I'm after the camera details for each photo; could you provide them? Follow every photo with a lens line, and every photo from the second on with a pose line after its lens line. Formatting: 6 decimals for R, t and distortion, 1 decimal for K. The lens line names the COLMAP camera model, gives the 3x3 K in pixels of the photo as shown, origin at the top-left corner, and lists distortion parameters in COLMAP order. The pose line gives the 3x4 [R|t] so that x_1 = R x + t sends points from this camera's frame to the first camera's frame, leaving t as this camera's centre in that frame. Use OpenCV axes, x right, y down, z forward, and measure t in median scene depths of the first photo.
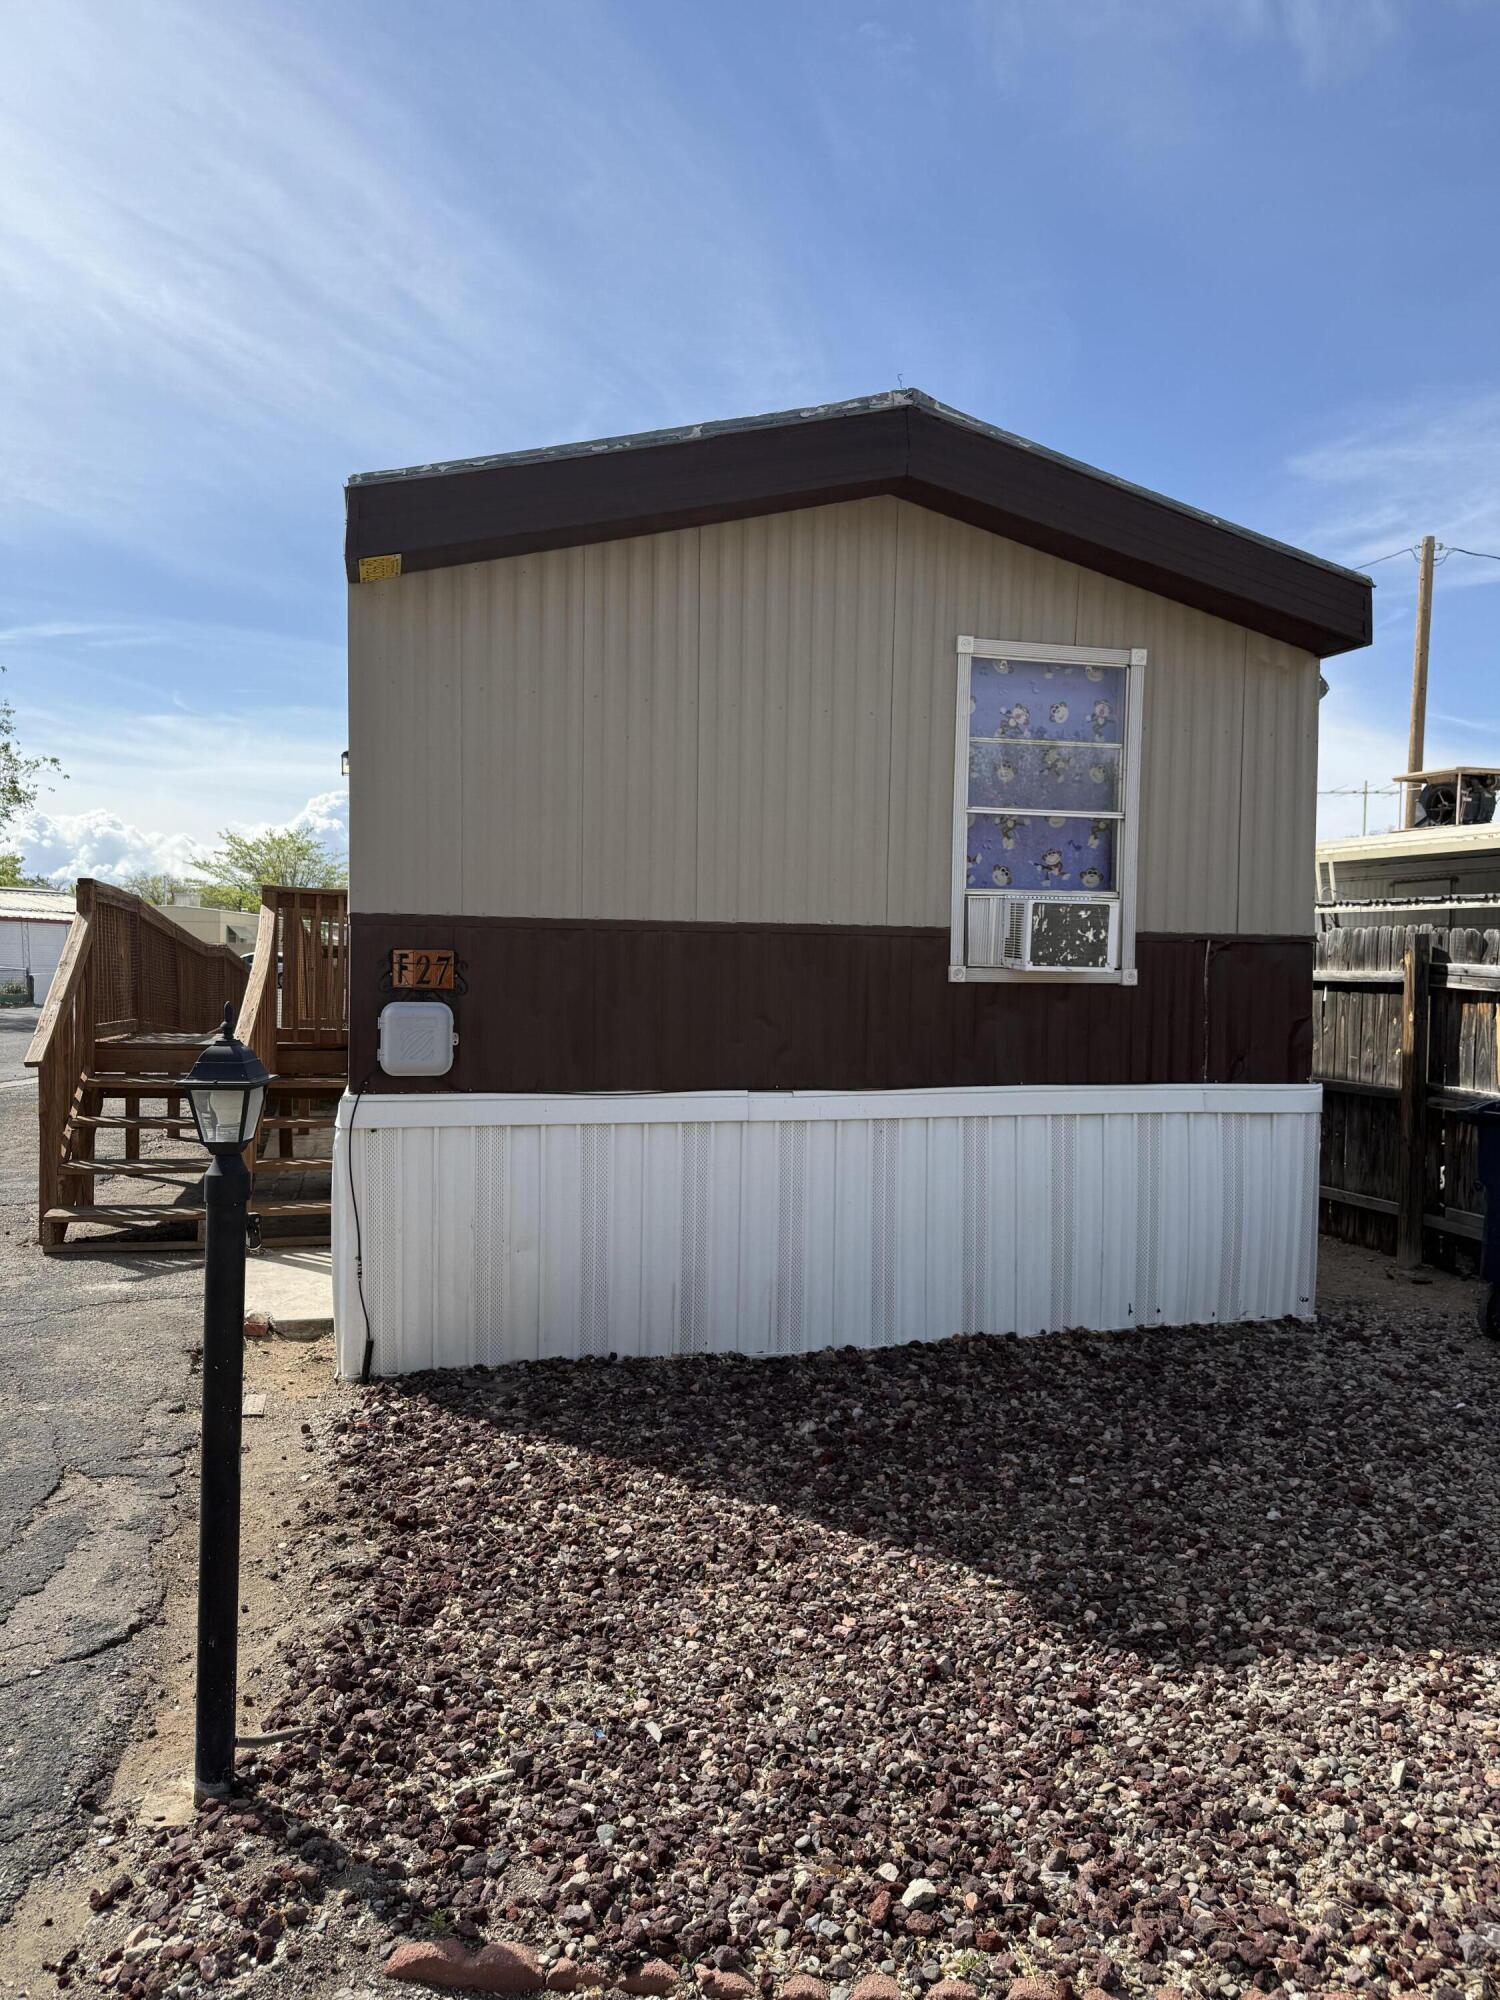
lens RADIAL K [[1417.2, 0, 756.5], [0, 1417.2, 1008.1], [0, 0, 1]] dist [0.013488, -0.009502]
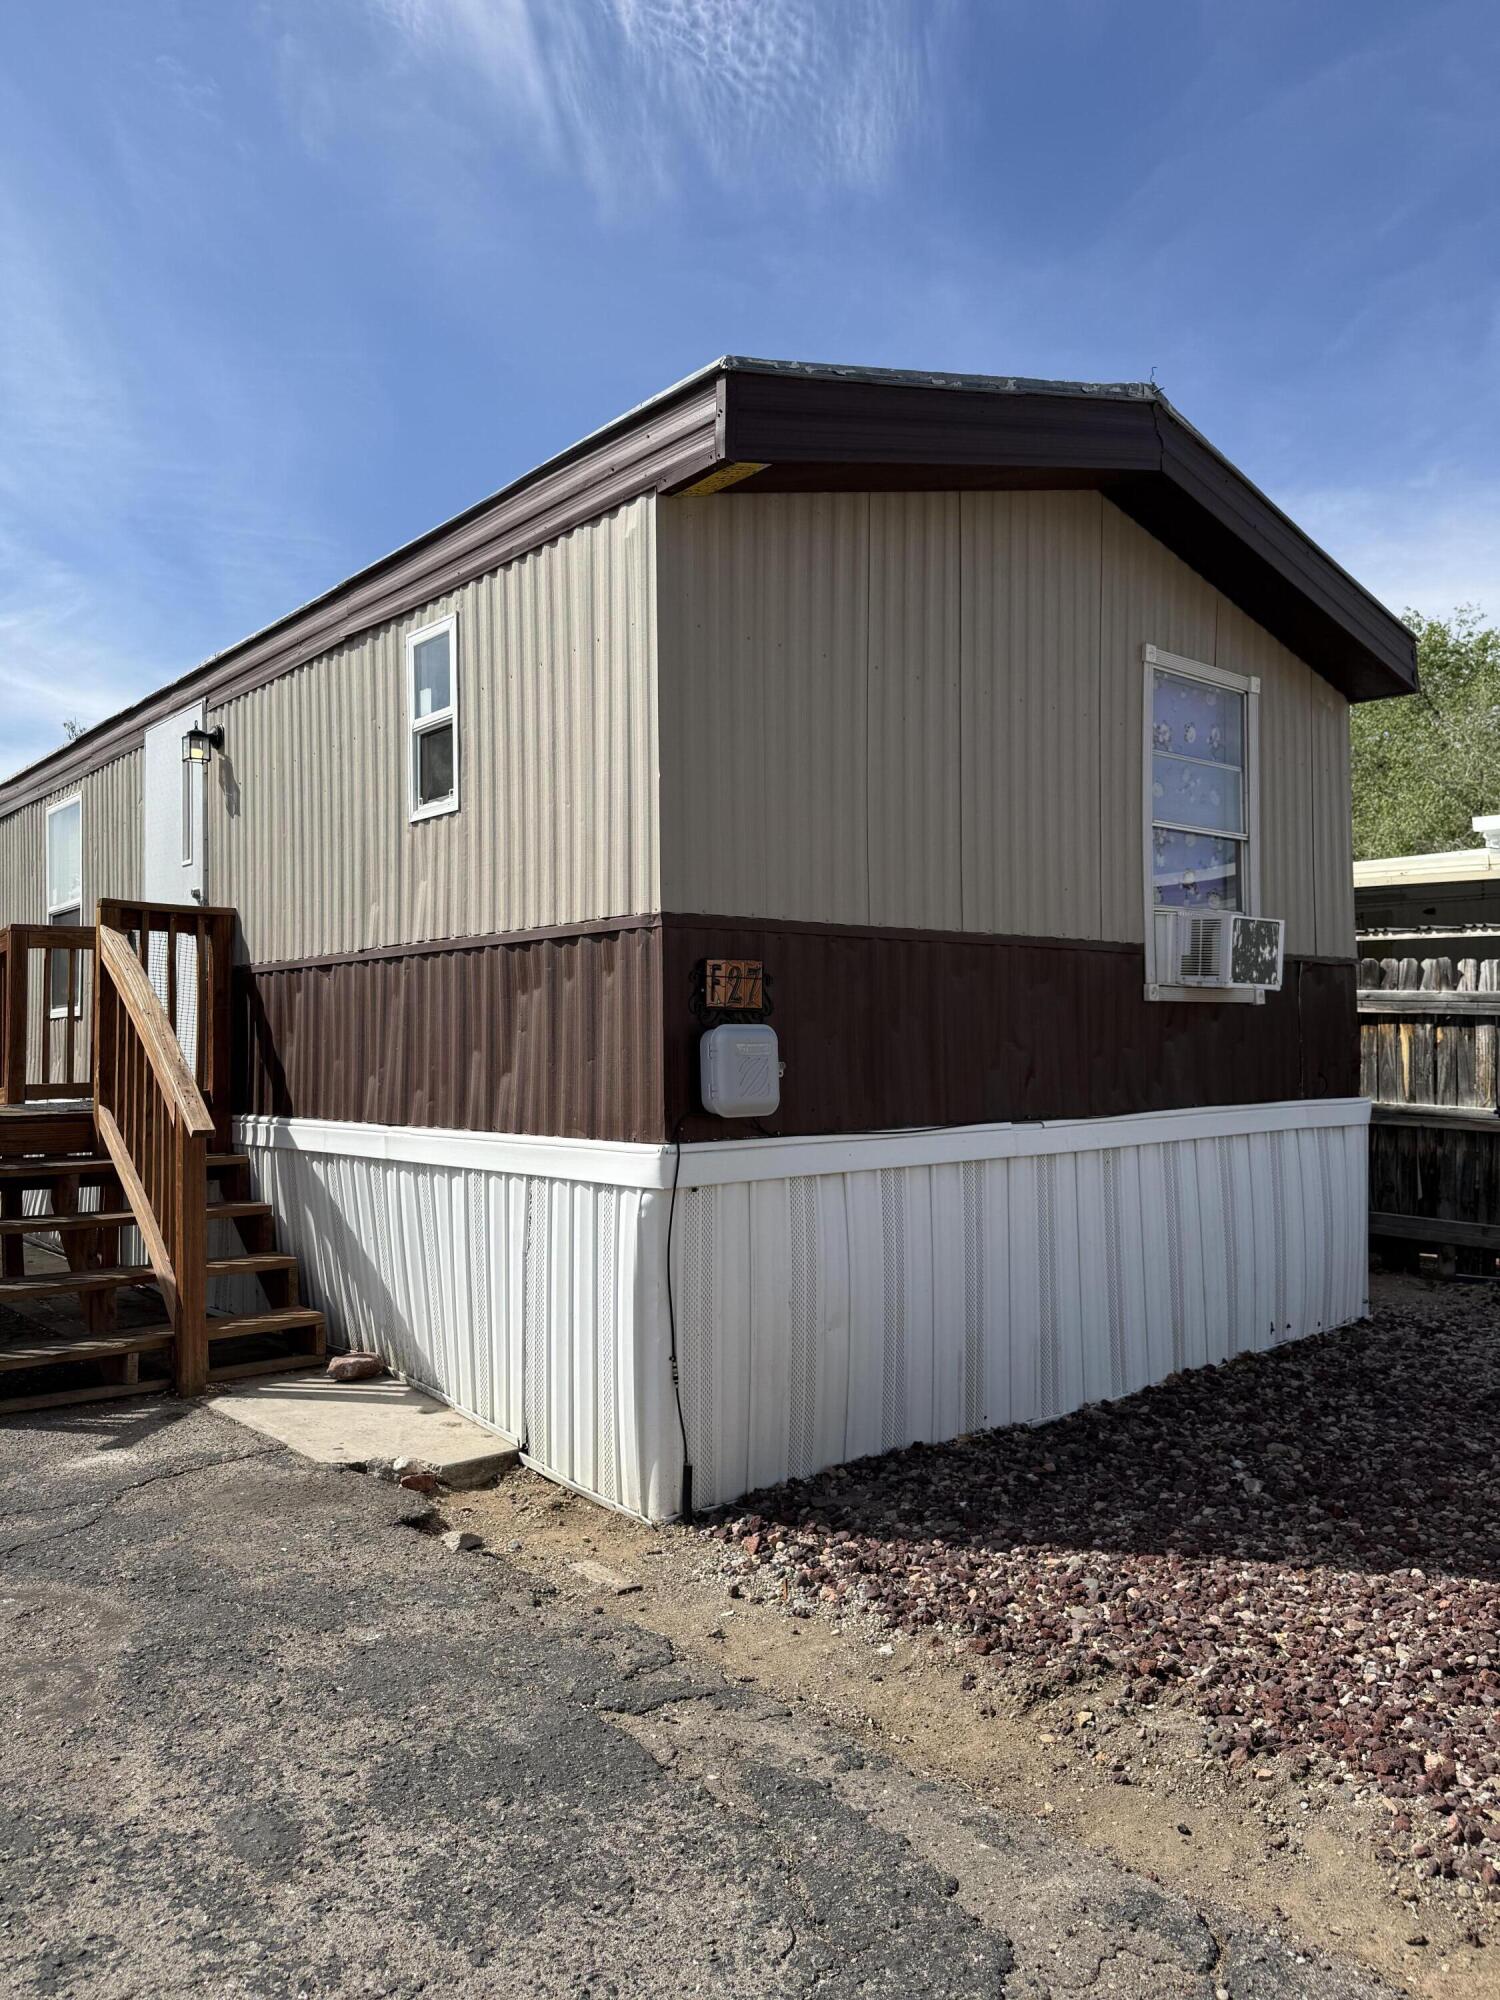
lens RADIAL K [[1417.2, 0, 750.6], [0, 1417.2, 994.3], [0, 0, 1]] dist [0.013488, -0.009502]
pose [[0.902551, -0.007007, 0.430526, -0.533176], [0.033172, 0.998027, -0.053299, 0.019982], [-0.429304, 0.062387, 0.901003, 0.260343]]
